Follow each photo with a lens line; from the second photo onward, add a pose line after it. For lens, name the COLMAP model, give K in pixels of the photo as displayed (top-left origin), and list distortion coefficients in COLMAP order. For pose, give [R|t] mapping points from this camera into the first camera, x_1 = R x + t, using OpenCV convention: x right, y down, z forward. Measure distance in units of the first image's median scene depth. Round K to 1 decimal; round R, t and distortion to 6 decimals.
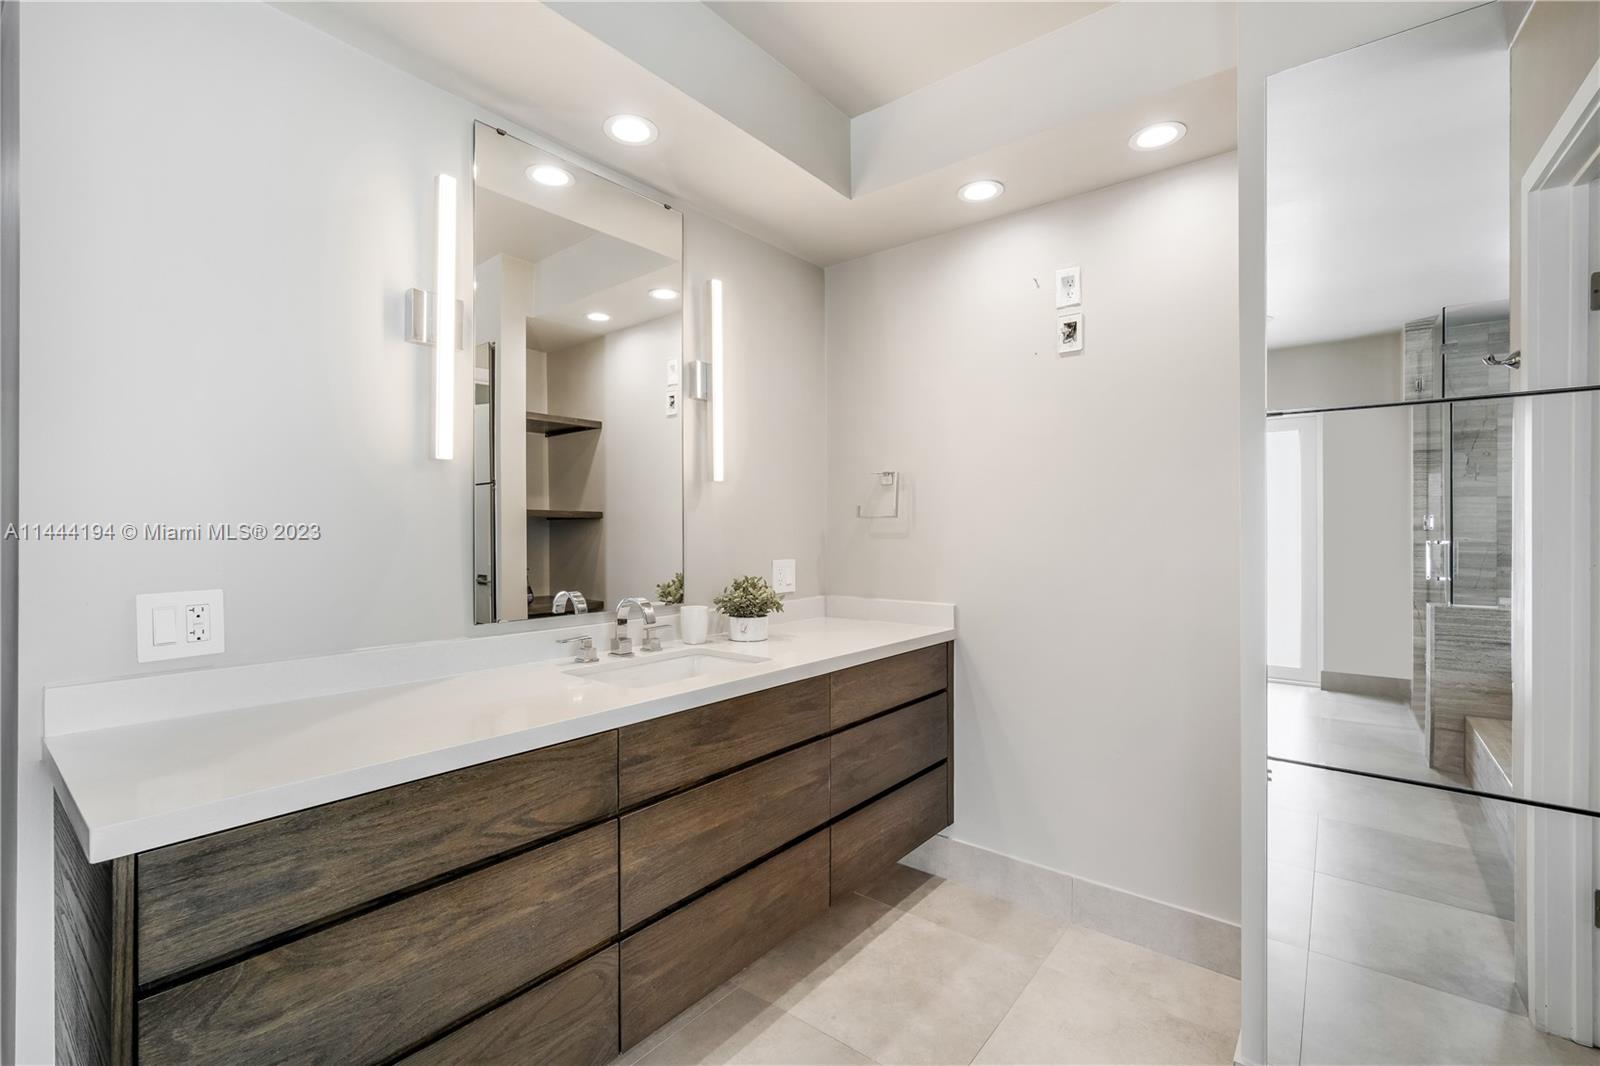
lens RADIAL K [[689.2, 0, 799.8], [0, 689.2, 532.0], [0, 0, 1]] dist [-0.014042, 0.003321]
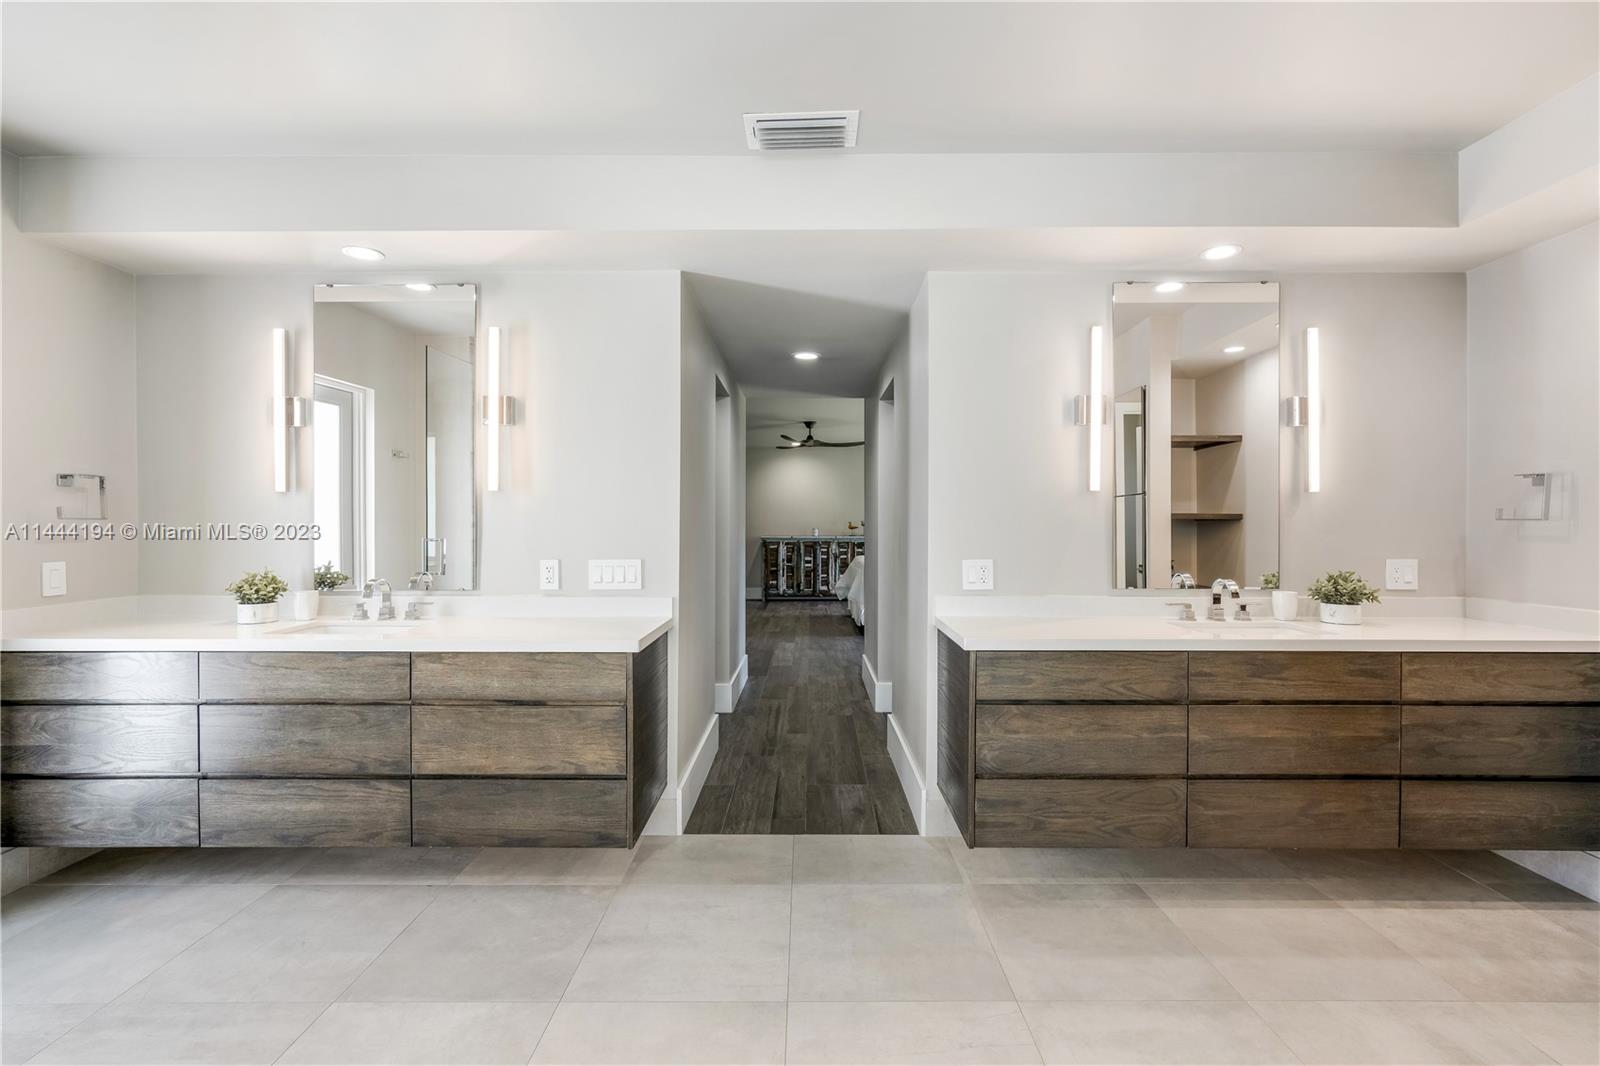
lens RADIAL K [[689.2, 0, 796.3], [0, 689.2, 534.4], [0, 0, 1]] dist [-0.014042, 0.003321]
pose [[0.600147, 0.008337, -0.799846, 0.371556], [-0.001561, 0.999956, 0.009252, -0.010485], [0.799888, -0.004305, 0.600134, -0.572418]]
